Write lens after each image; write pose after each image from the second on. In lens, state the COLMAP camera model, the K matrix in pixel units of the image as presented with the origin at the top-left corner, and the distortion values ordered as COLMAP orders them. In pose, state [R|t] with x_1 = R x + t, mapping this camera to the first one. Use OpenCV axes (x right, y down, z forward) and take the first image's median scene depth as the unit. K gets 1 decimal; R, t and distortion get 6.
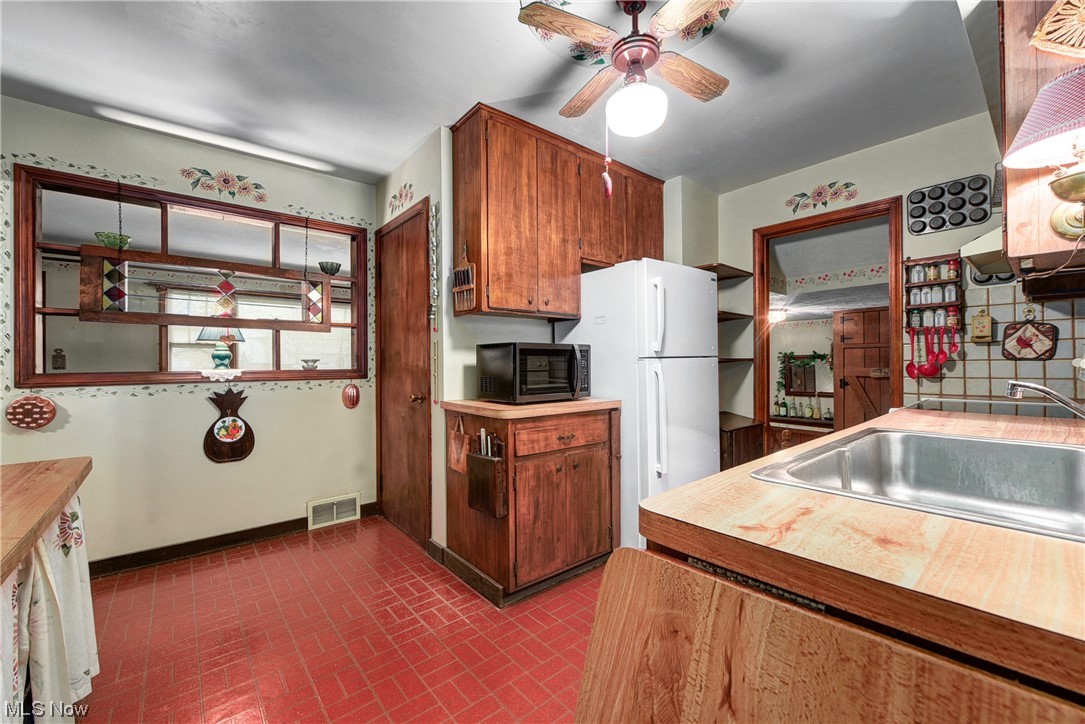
lens RADIAL K [[436.4, 0, 544.6], [0, 436.4, 361.4], [0, 0, 1]] dist [-0.001487, -0.000101]
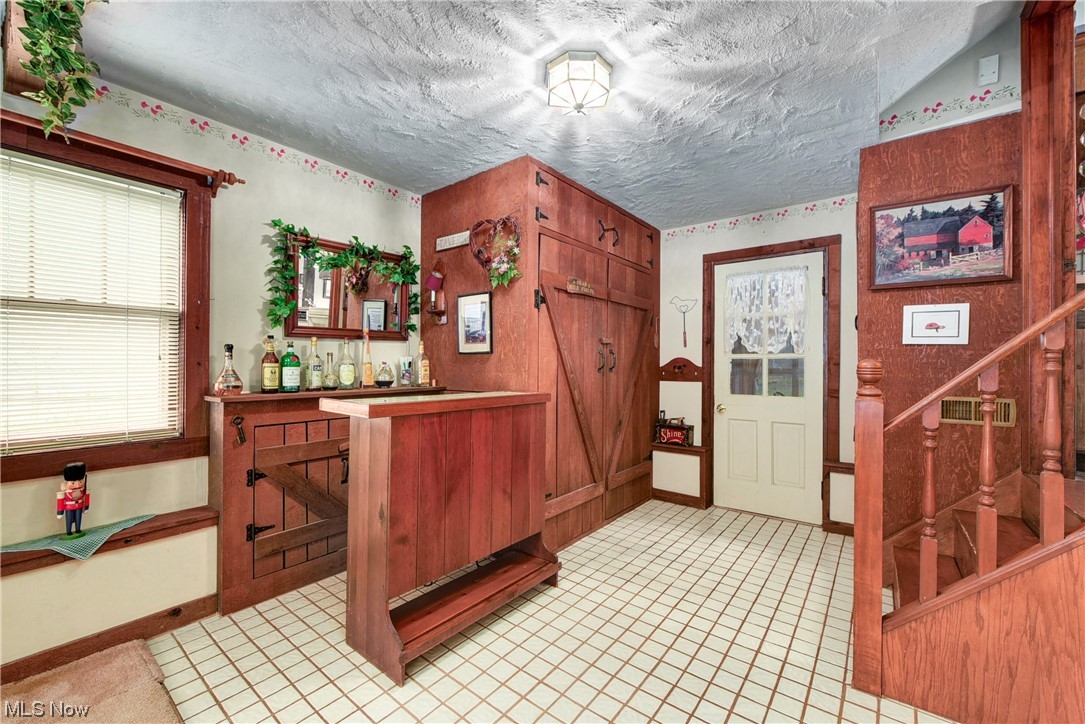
lens RADIAL K [[436.4, 0, 542.3], [0, 436.4, 365.2], [0, 0, 1]] dist [-0.001487, -0.000101]
pose [[-0.199595, 0.007198, 0.979852, 0.115594], [-0.006867, 0.999938, -0.008744, 0.092874], [-0.979854, -0.008474, -0.199533, 0.758631]]
